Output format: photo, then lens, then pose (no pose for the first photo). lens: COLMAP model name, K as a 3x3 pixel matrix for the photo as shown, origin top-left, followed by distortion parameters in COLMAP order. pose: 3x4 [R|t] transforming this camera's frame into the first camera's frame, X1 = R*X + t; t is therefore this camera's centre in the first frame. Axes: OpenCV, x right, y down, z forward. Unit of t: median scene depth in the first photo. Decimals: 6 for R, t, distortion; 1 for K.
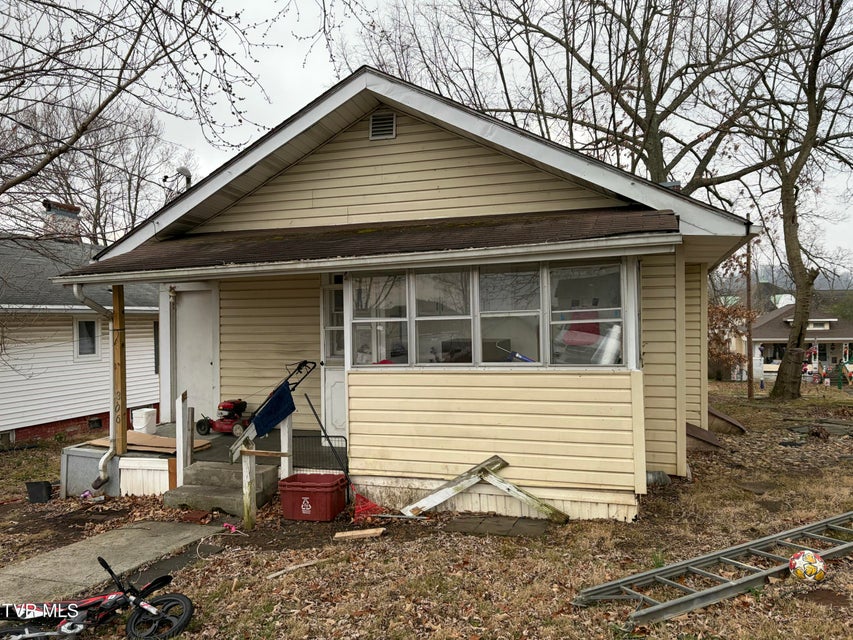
lens RADIAL K [[646.1, 0, 426.5], [0, 646.1, 320.0], [0, 0, 1]] dist [0.035621, -0.065858]
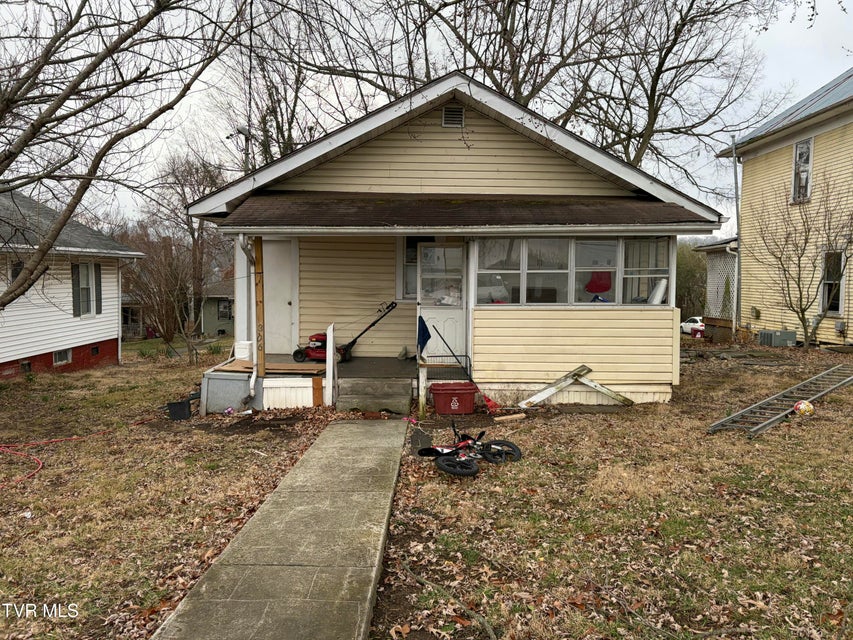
lens RADIAL K [[646.1, 0, 426.5], [0, 646.1, 320.0], [0, 0, 1]] dist [0.035621, -0.065858]
pose [[0.949285, 0.004871, 0.314380, -0.642506], [-0.027771, 0.997271, 0.068404, 0.013765], [-0.313188, -0.073666, 0.946830, -0.263101]]
